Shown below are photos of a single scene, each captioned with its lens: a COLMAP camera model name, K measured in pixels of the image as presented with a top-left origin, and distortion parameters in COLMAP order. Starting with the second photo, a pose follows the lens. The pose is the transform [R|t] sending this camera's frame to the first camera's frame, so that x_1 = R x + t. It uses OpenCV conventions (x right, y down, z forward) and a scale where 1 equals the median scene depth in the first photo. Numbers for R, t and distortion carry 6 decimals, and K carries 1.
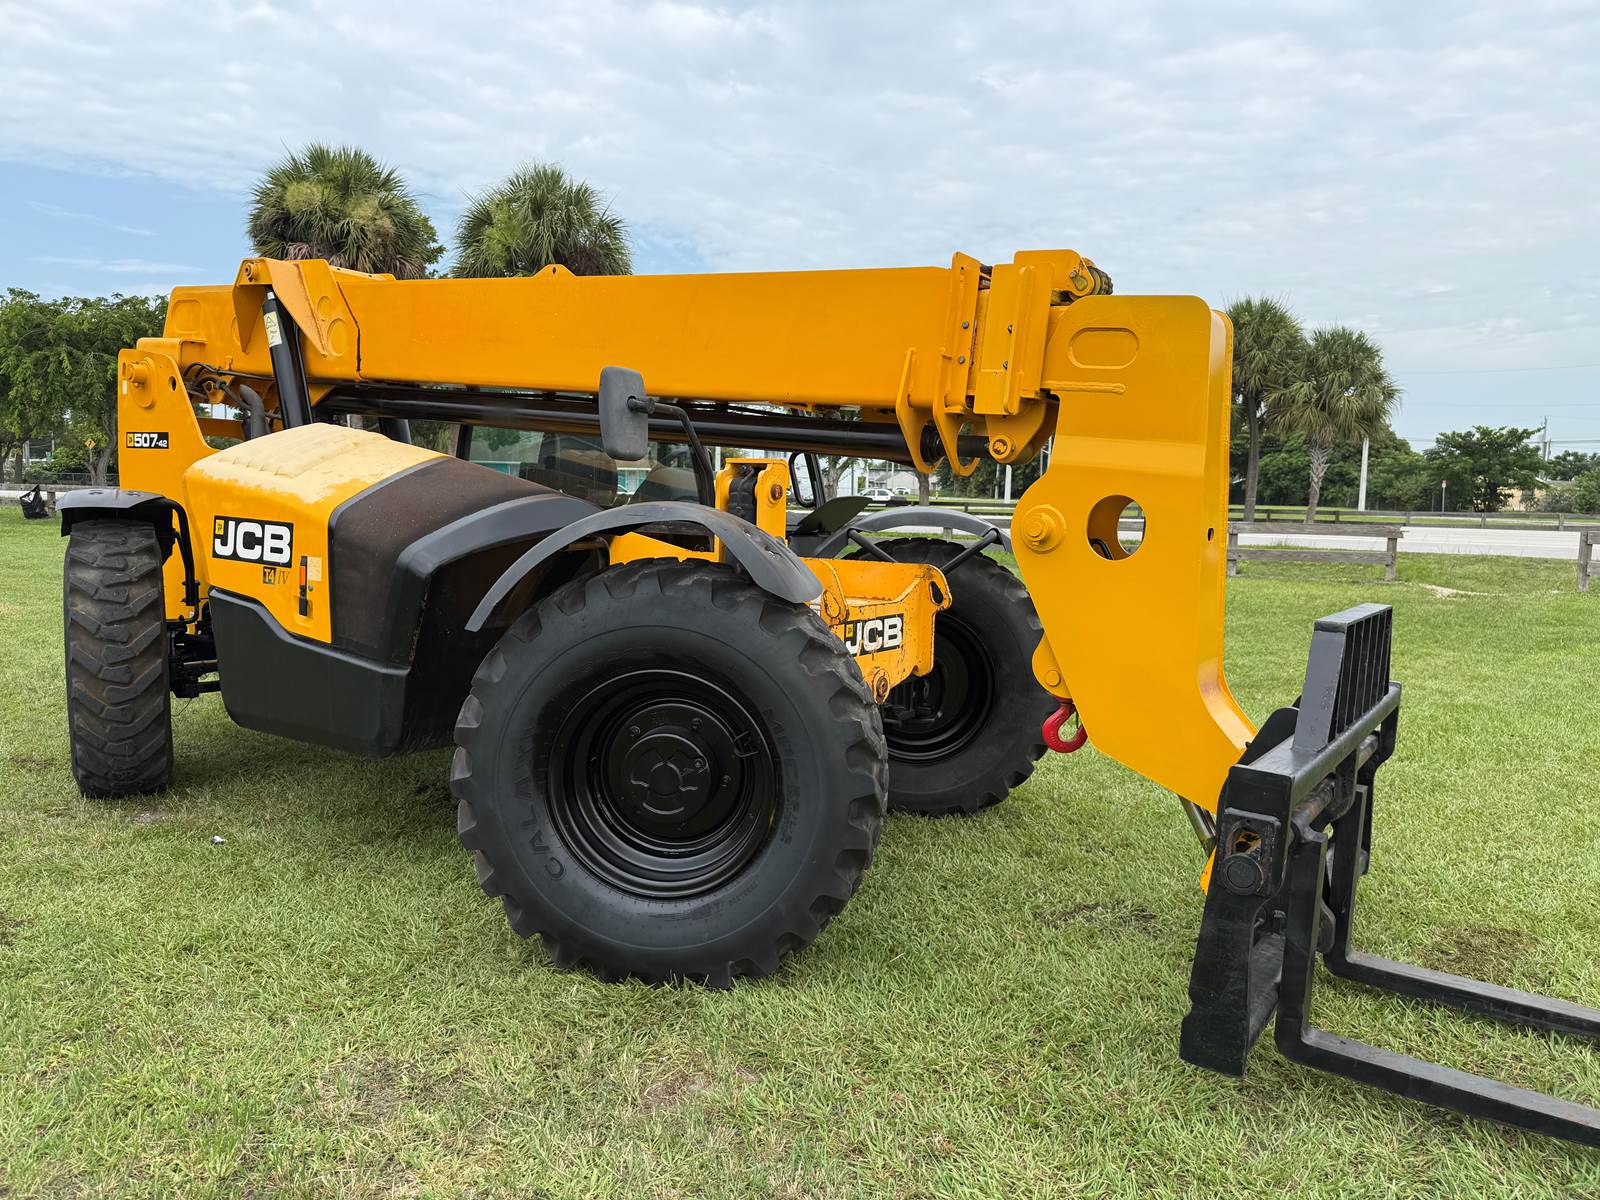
lens RADIAL K [[1124.7, 0, 805.6], [0, 1124.7, 617.6], [0, 0, 1]] dist [0.040534, -0.040659]
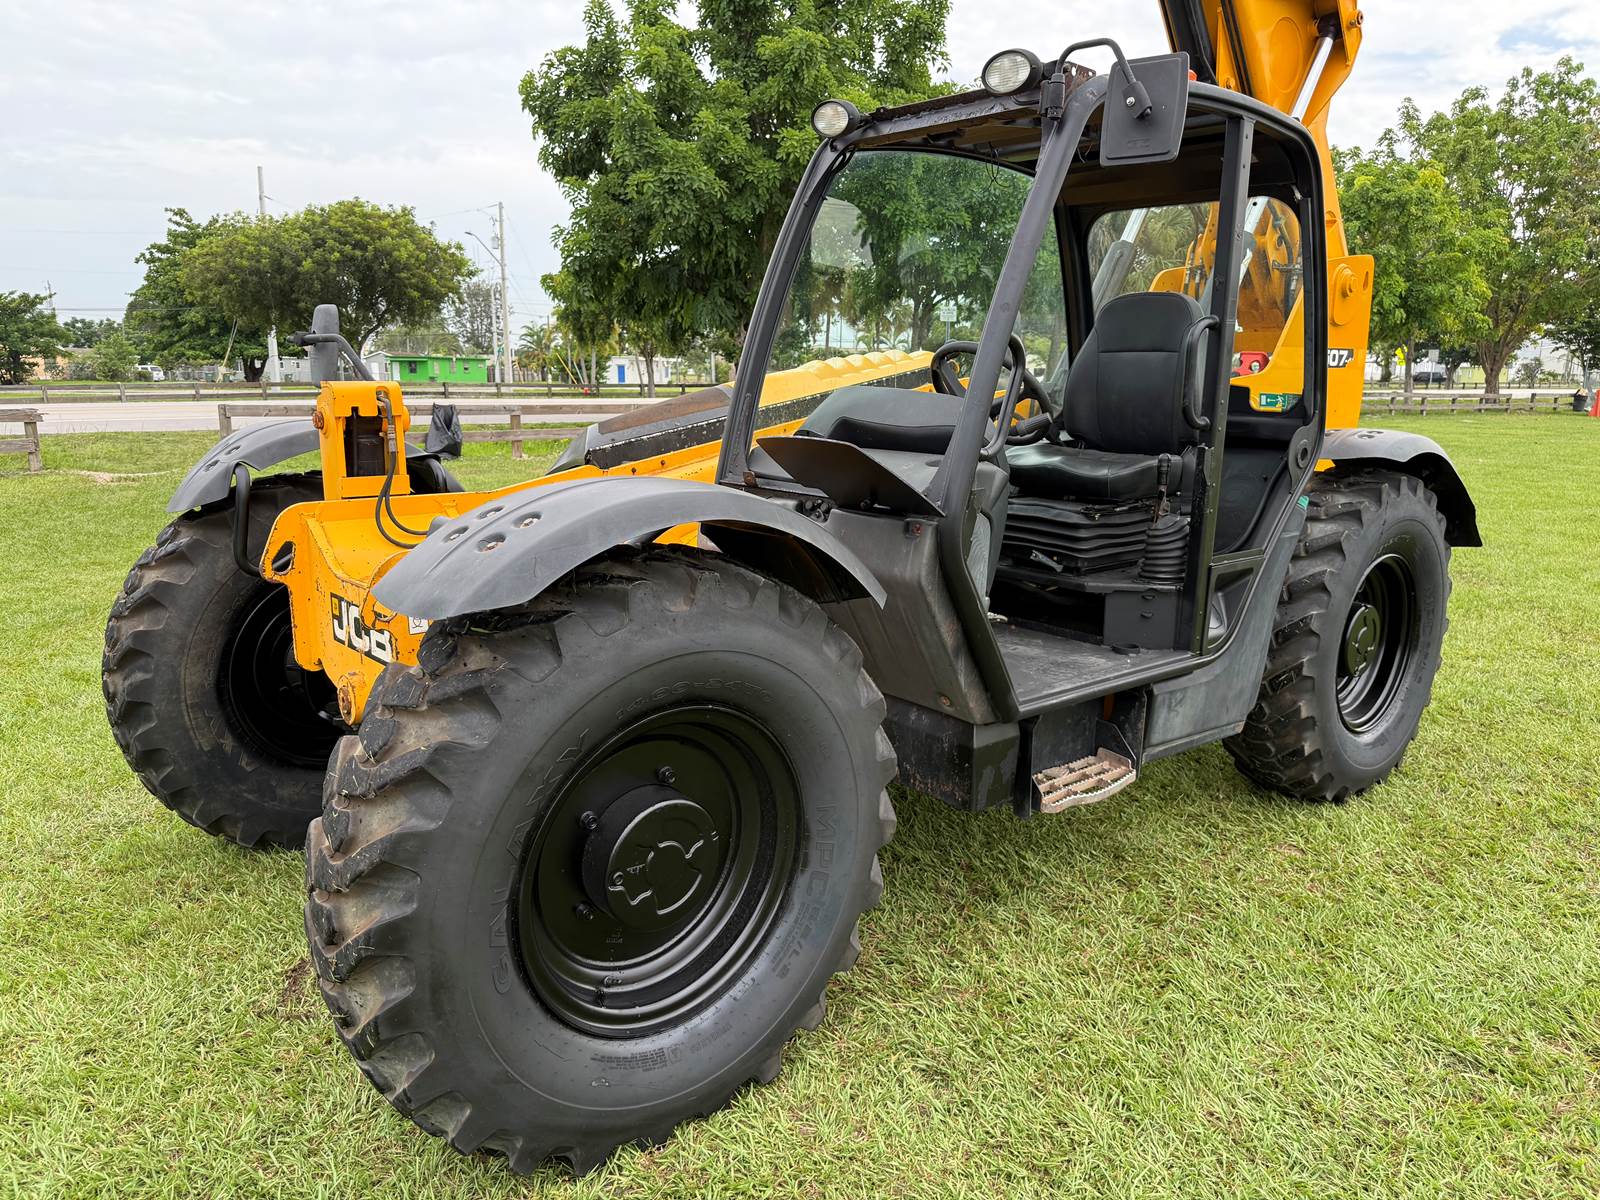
lens RADIAL K [[1124.7, 0, 783.5], [0, 1124.7, 622.9], [0, 0, 1]] dist [0.040534, -0.040659]
pose [[0.420035, -0.213384, 0.882065, -0.233702], [0.108083, 0.976808, 0.184835, -0.069738], [-0.901049, 0.017699, 0.433357, 0.351584]]
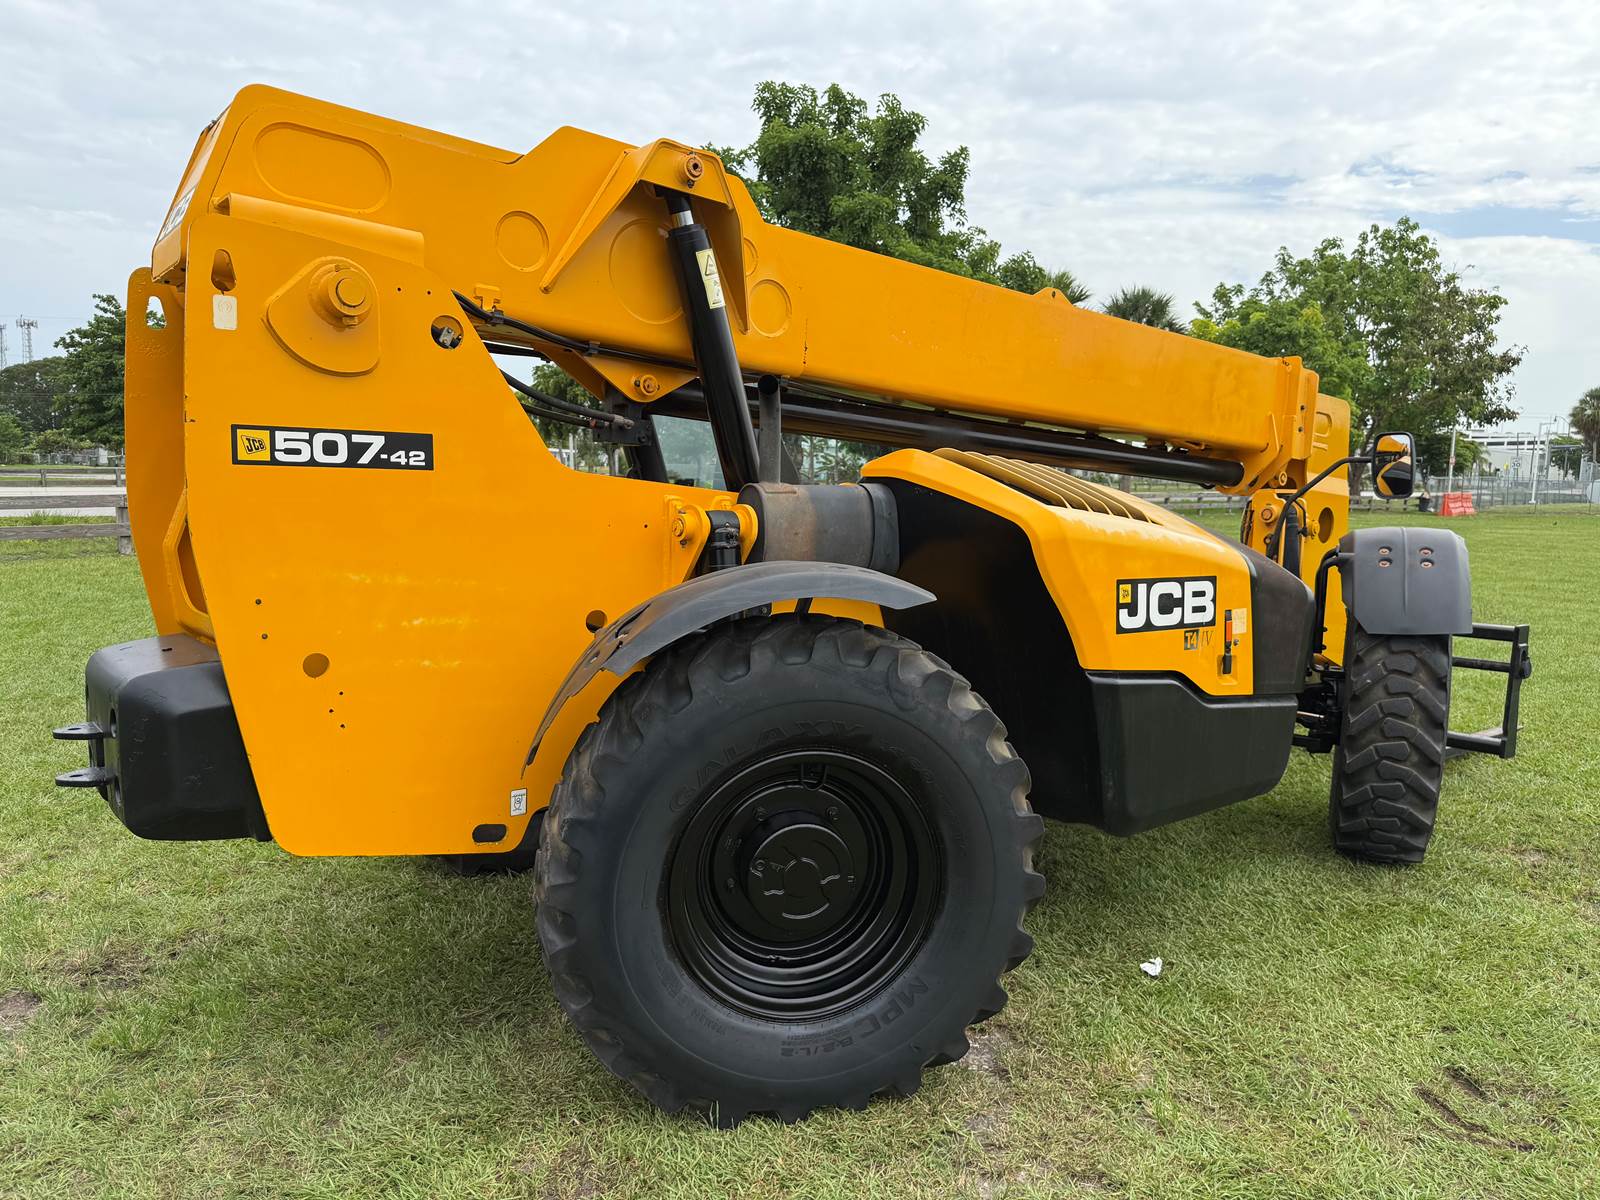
lens RADIAL K [[1124.7, 0, 791.1], [0, 1124.7, 619.2], [0, 0, 1]] dist [0.040534, -0.040659]
pose [[0.305399, -0.140367, 0.941822, -1.367599], [0.095353, 0.988612, 0.116421, -0.181042], [-0.947438, 0.054251, 0.315306, 1.010483]]
